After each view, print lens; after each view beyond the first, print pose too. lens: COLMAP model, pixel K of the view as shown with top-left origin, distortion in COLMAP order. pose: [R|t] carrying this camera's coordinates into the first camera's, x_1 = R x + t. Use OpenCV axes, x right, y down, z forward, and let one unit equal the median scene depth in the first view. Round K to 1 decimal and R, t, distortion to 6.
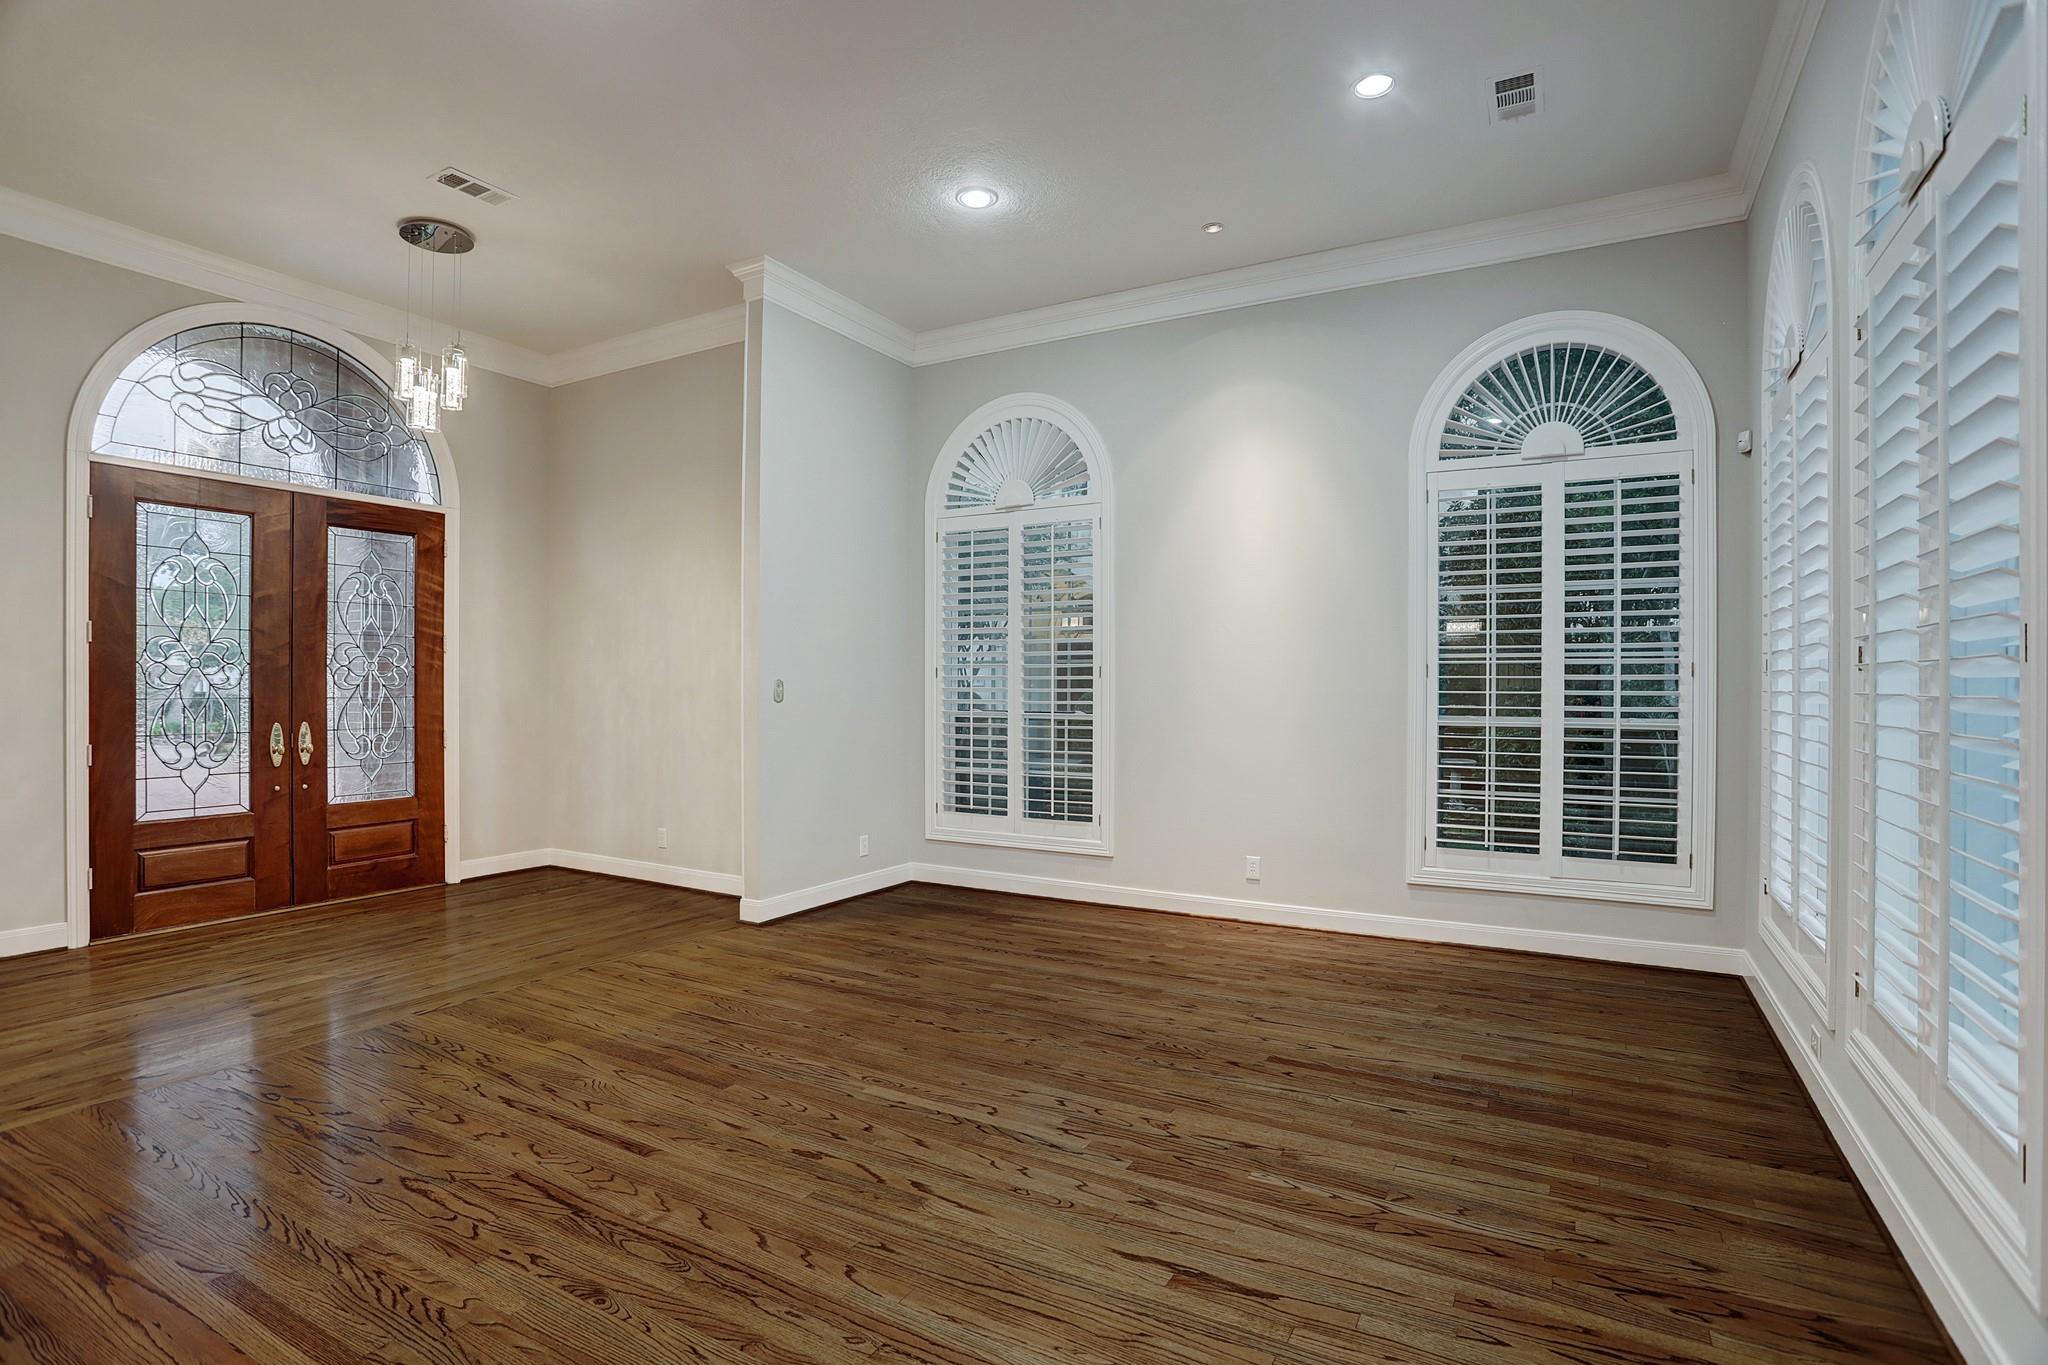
lens RADIAL K [[1021.7, 0, 1021.3], [0, 1021.7, 637.8], [0, 0, 1]] dist [-0.064562, 0.032682]
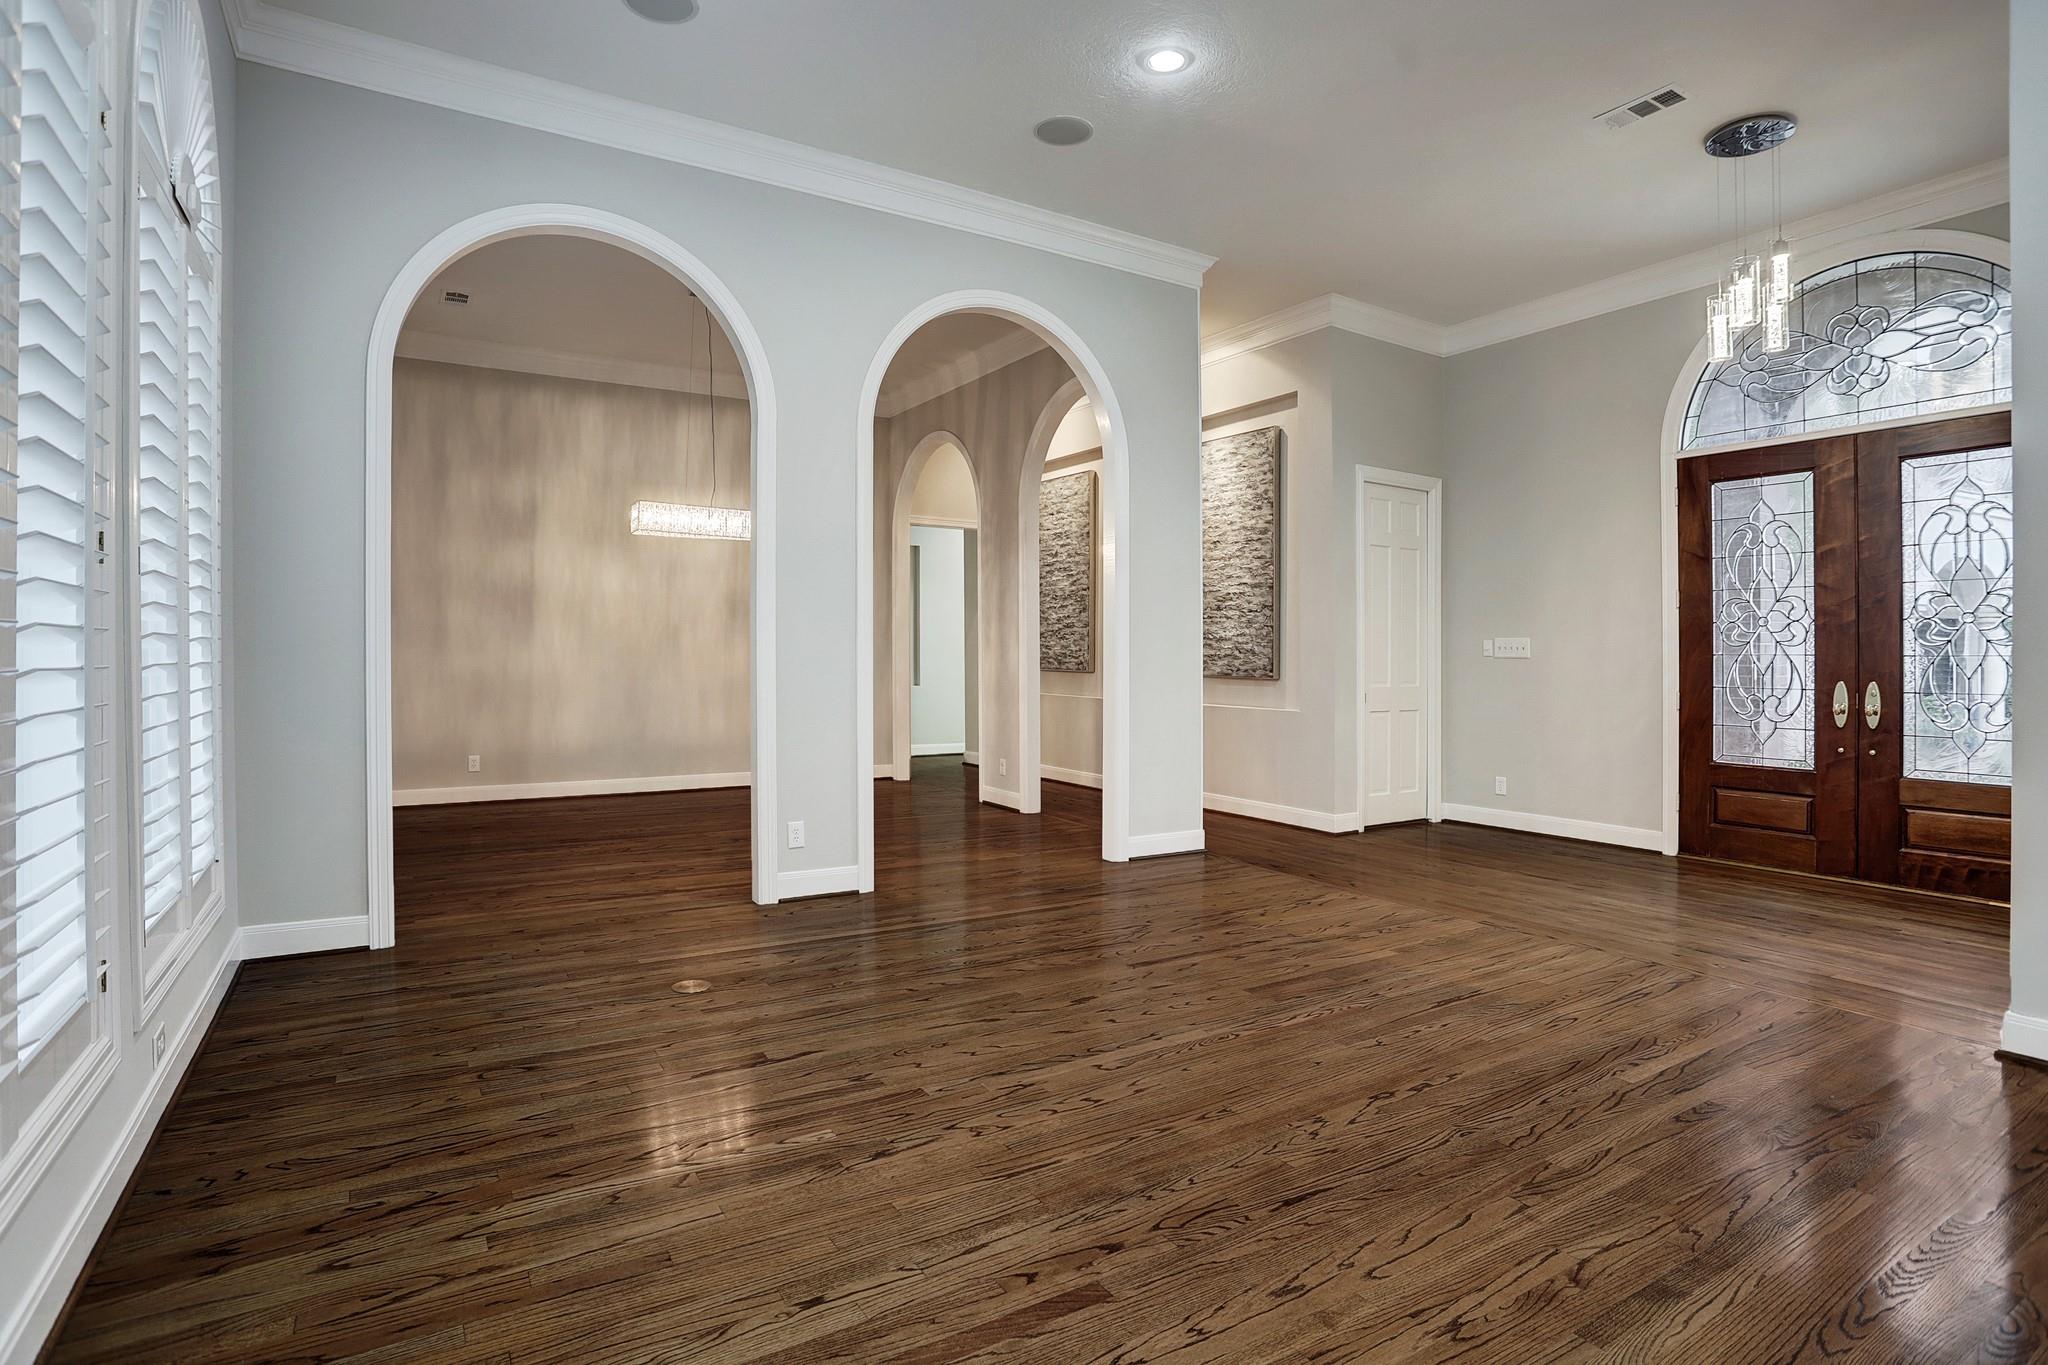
lens RADIAL K [[1021.7, 0, 1021.3], [0, 1021.7, 637.8], [0, 0, 1]] dist [-0.064562, 0.032682]
pose [[-0.481721, -0.024468, -0.875983, 0.638257], [0.031610, 0.998474, -0.045273, 0.085804], [0.875754, -0.049499, -0.480213, 1.070634]]
